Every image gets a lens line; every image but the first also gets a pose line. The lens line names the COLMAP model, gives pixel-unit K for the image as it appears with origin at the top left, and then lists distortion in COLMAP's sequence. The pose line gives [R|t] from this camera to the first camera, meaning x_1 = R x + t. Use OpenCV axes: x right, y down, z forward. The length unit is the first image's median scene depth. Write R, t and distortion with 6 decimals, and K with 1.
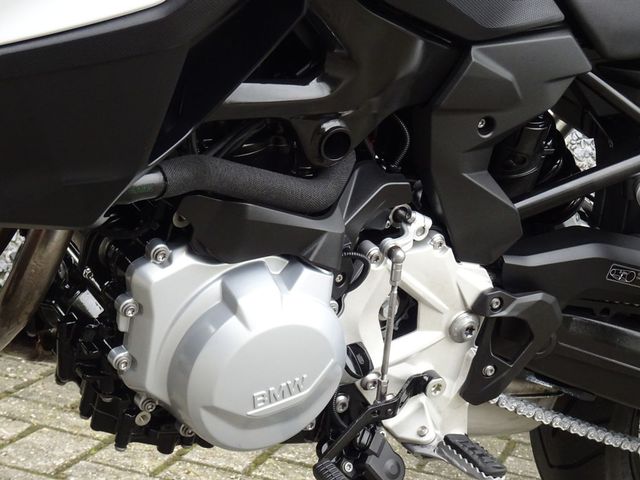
lens RADIAL K [[1721.3, 0, 320.2], [0, 1721.3, 240.0], [0, 0, 1]] dist [-0.164649, 0.000000]
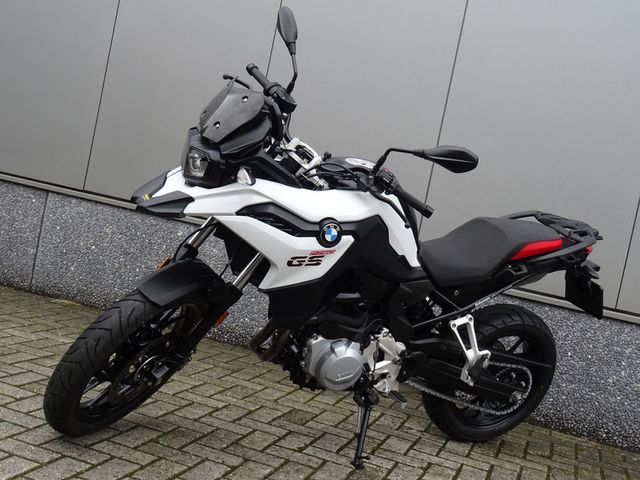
lens RADIAL K [[787.2, 0, 319.1], [0, 787.2, 238.9], [0, 0, 1]] dist [0.033888, 0.000000]
pose [[0.997139, 0.036370, -0.066267, 0.022079], [-0.043053, 0.993813, -0.102383, -0.025762], [0.062134, 0.104943, 0.992535, -0.684957]]
